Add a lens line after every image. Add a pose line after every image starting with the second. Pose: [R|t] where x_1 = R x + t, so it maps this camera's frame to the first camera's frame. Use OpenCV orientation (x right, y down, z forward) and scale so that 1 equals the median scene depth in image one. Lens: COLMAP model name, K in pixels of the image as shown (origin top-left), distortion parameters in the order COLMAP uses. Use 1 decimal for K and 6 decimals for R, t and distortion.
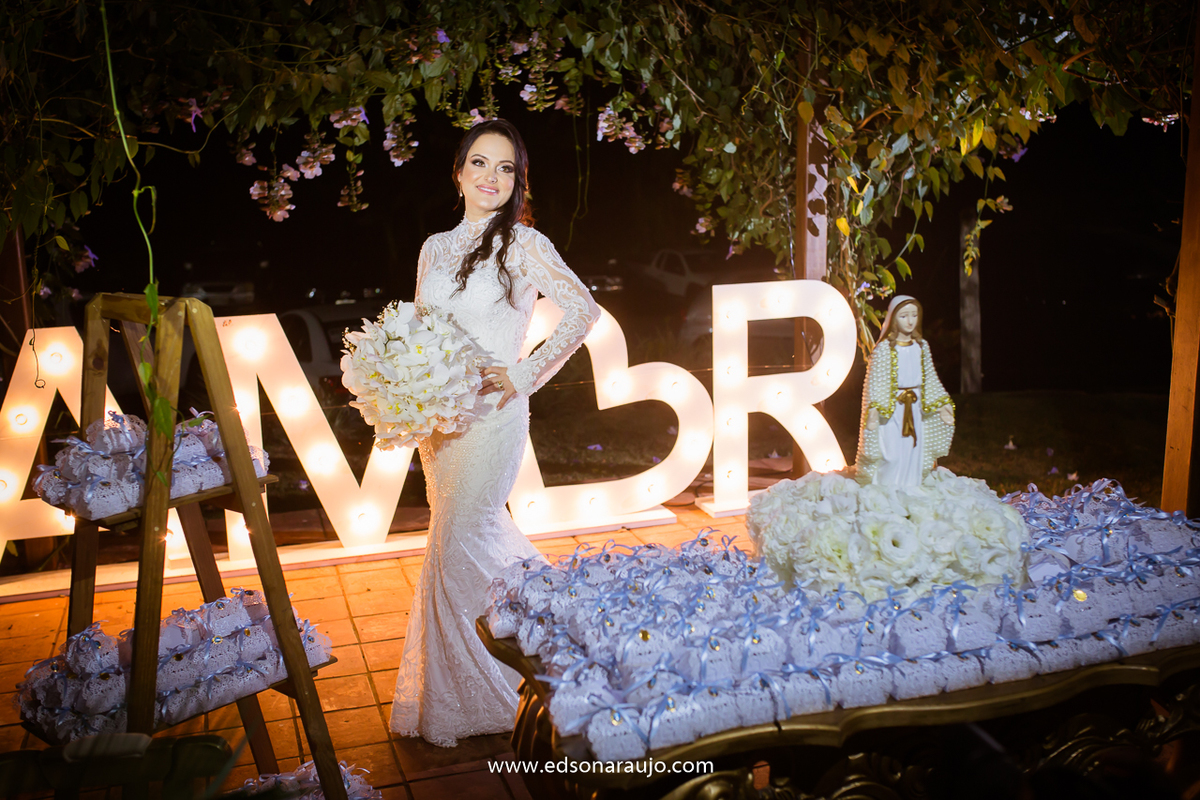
lens RADIAL K [[1169.7, 0, 596.2], [0, 1169.7, 369.8], [0, 0, 1]] dist [-0.073724, 0.111488]
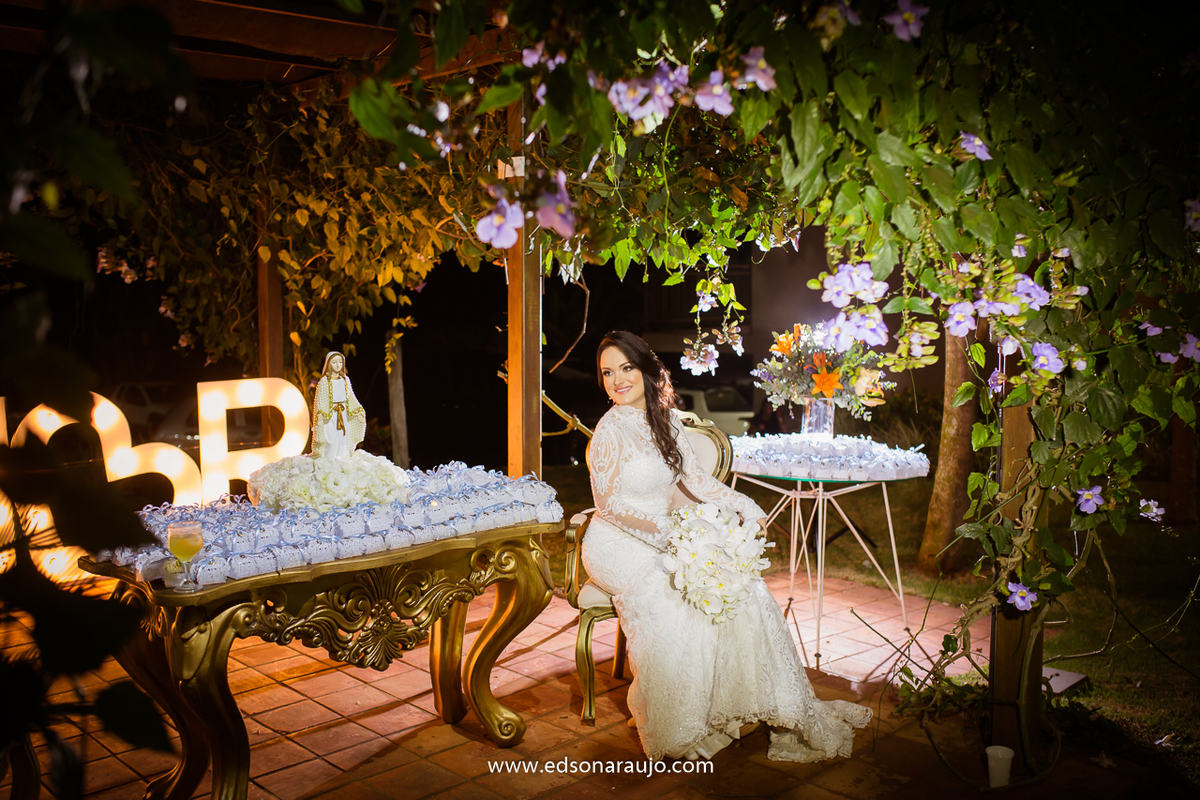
lens RADIAL K [[1169.7, 0, 596.2], [0, 1169.7, 369.8], [0, 0, 1]] dist [-0.073724, 0.111488]
pose [[0.894407, -0.017566, 0.446910, -0.082008], [0.073088, 0.991537, -0.107298, 0.085738], [-0.441243, 0.128632, 0.888121, -0.355546]]
